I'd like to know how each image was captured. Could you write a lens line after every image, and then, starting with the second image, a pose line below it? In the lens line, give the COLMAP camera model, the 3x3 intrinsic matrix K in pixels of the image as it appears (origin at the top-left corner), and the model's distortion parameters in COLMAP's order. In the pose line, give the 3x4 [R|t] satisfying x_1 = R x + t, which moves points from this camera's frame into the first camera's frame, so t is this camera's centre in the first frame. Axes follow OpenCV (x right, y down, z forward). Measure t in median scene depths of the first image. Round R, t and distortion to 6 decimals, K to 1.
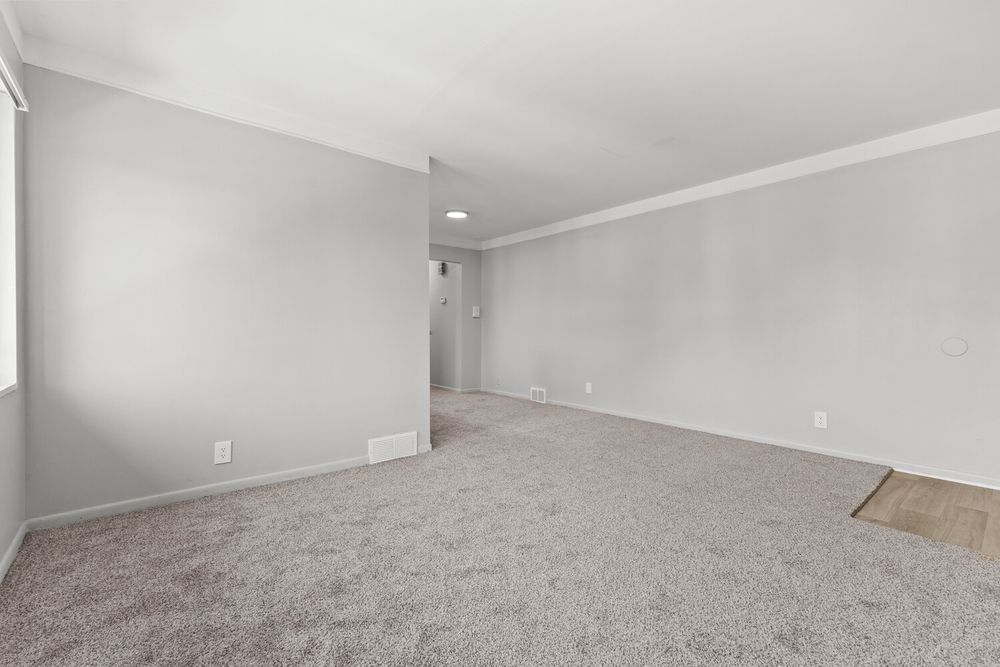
lens RADIAL K [[429.6, 0, 502.0], [0, 429.6, 335.7], [0, 0, 1]] dist [0.016251, -0.004590]
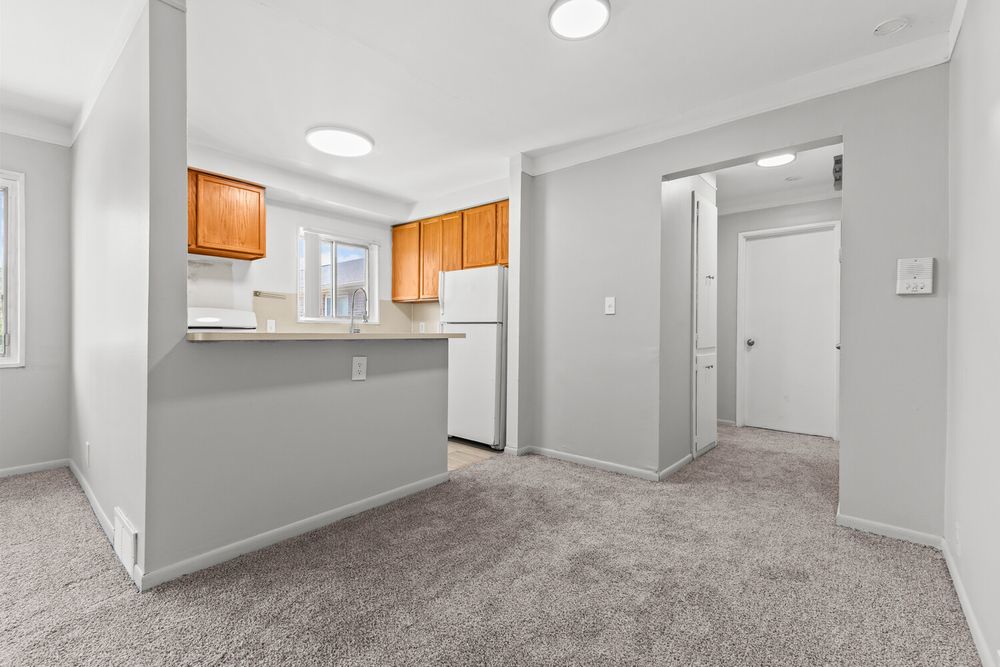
lens RADIAL K [[429.6, 0, 502.0], [0, 429.6, 330.8], [0, 0, 1]] dist [0.016251, -0.004590]
pose [[0.186892, -0.002801, -0.982377, 0.194027], [-0.021849, 0.999737, -0.007007, -0.008663], [0.982138, 0.022773, 0.186781, 0.692522]]
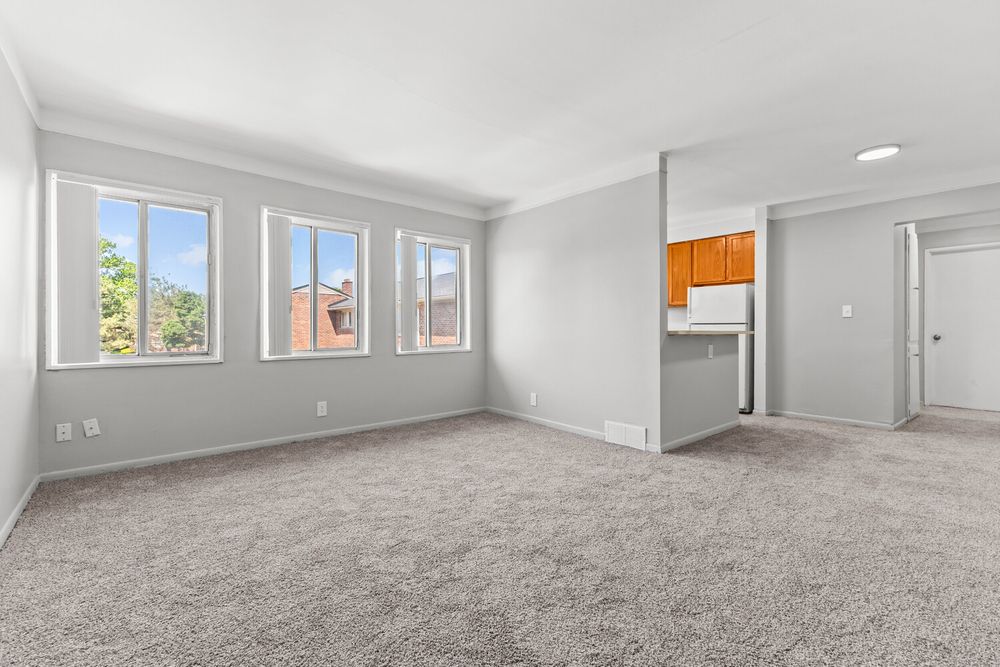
lens RADIAL K [[429.6, 0, 505.1], [0, 429.6, 327.9], [0, 0, 1]] dist [0.016251, -0.004590]
pose [[0.026122, -0.008447, -0.999623, 0.429673], [-0.017188, 0.999813, -0.008898, -0.000382], [0.999511, 0.017414, 0.025972, 0.331682]]
